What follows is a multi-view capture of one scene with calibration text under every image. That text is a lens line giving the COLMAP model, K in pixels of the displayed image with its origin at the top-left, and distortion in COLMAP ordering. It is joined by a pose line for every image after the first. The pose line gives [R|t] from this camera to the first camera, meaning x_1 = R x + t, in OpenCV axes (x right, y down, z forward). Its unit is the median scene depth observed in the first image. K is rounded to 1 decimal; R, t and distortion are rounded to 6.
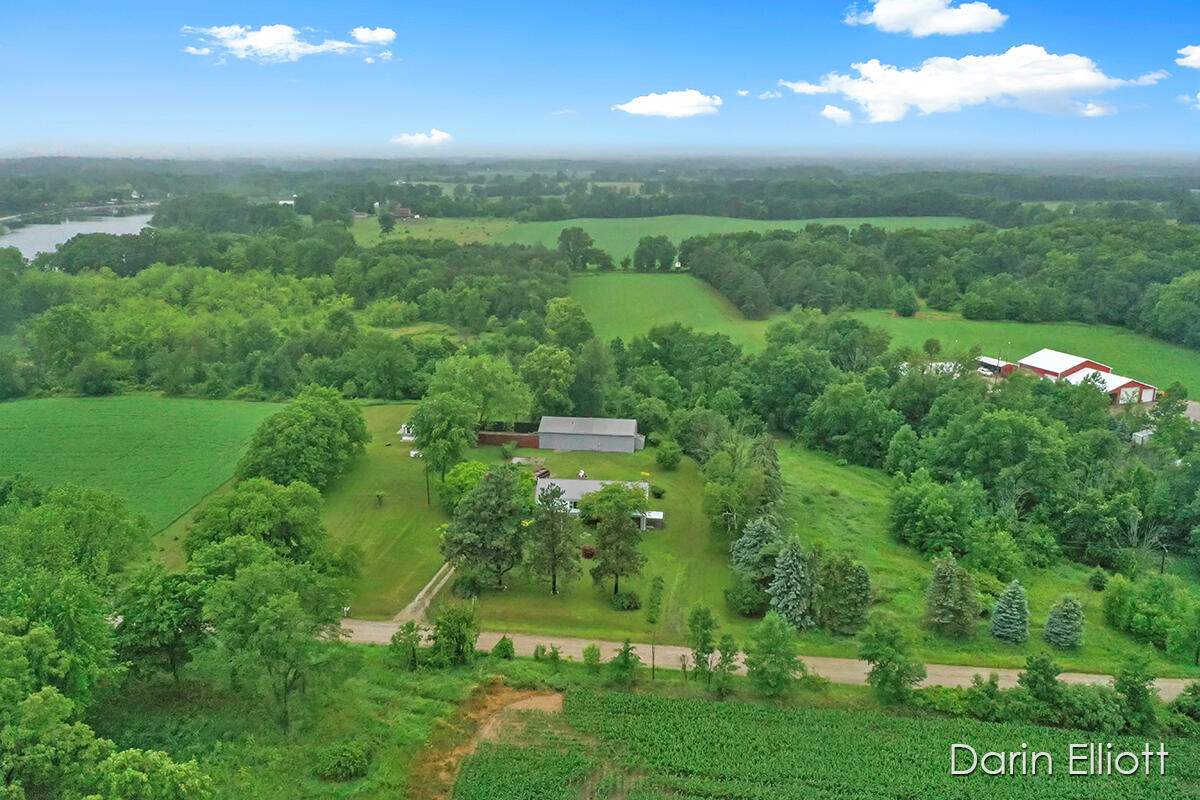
lens RADIAL K [[962.5, 0, 598.8], [0, 962.5, 382.1], [0, 0, 1]] dist [0.028617, 0.000523]
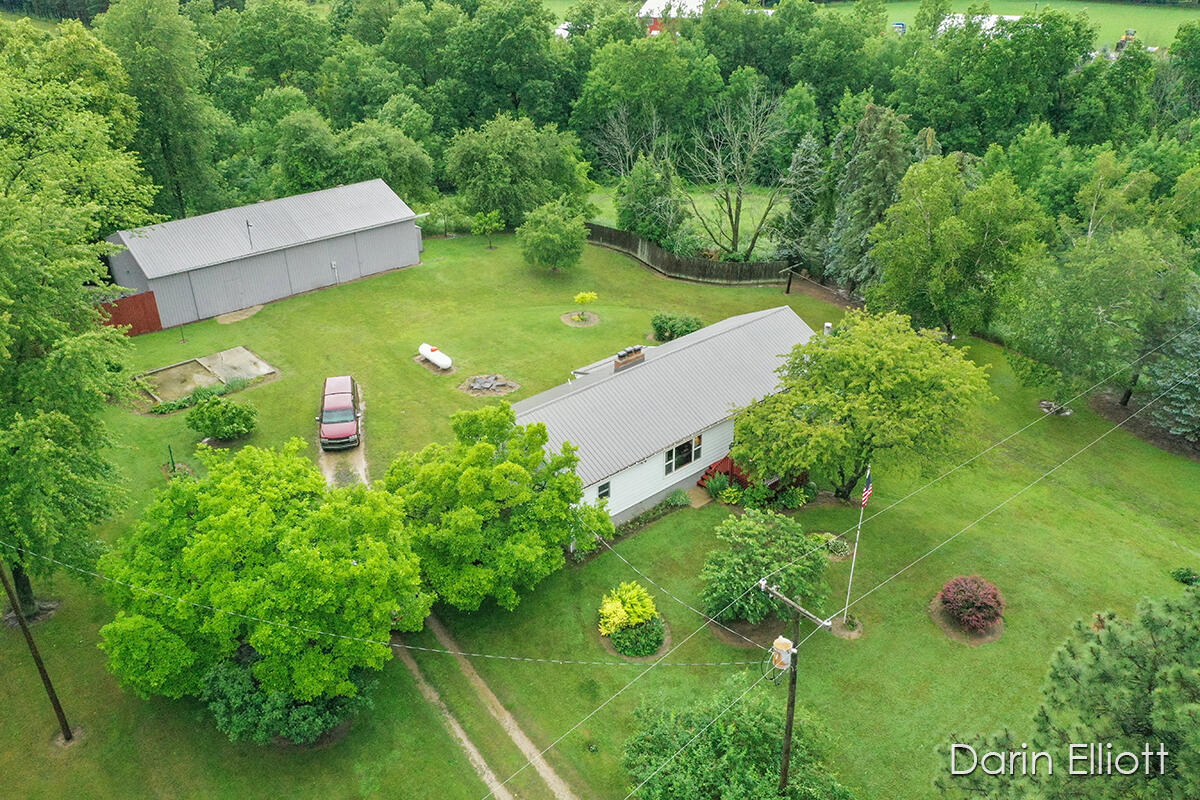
lens RADIAL K [[959.4, 0, 600.0], [0, 959.4, 400.0], [0, 0, 1]] dist [0.052581, 0.000150]
pose [[0.694913, -0.351353, 0.627413, -0.170887], [0.185272, 0.930529, 0.315894, 0.016151], [-0.694817, -0.103276, 0.711733, 0.656456]]
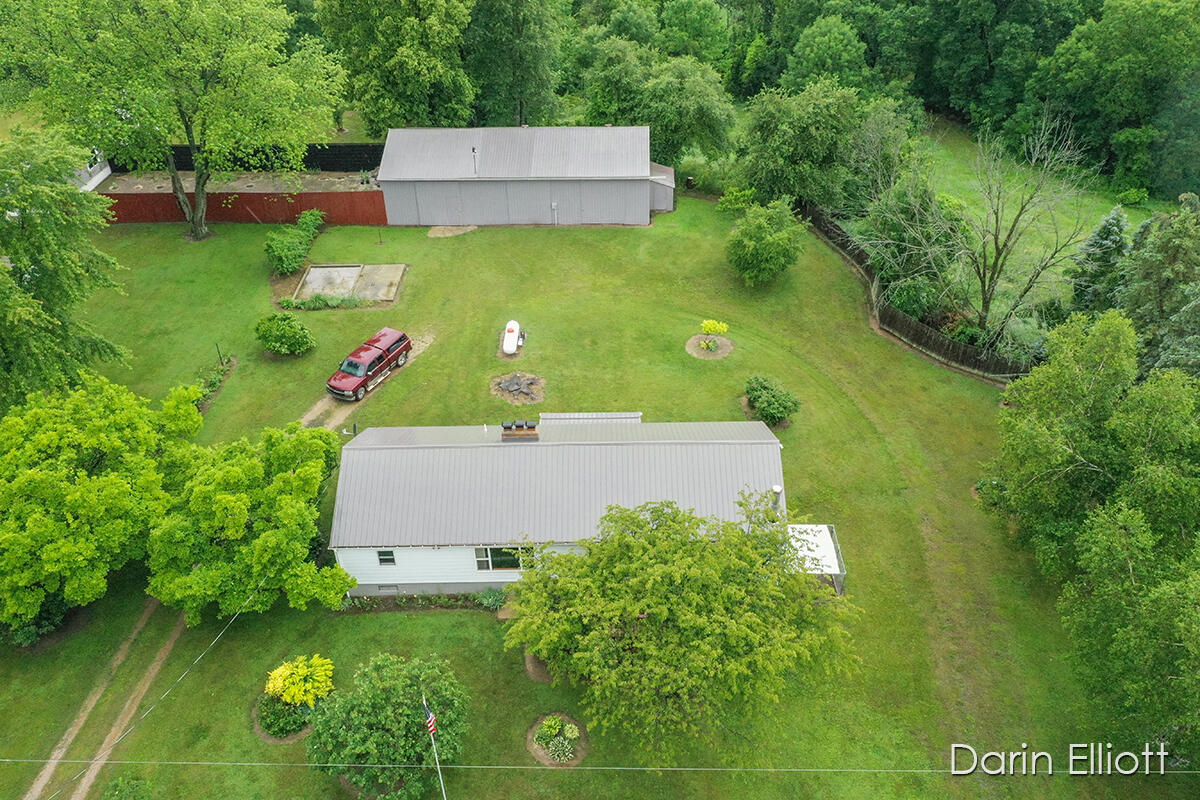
lens RADIAL K [[962.5, 0, 598.8], [0, 962.5, 382.1], [0, 0, 1]] dist [0.028617, 0.000523]
pose [[0.995909, -0.066858, 0.060784, -0.009081], [0.040400, 0.931182, 0.362310, -0.003984], [-0.080824, -0.358372, 0.930074, 0.625539]]
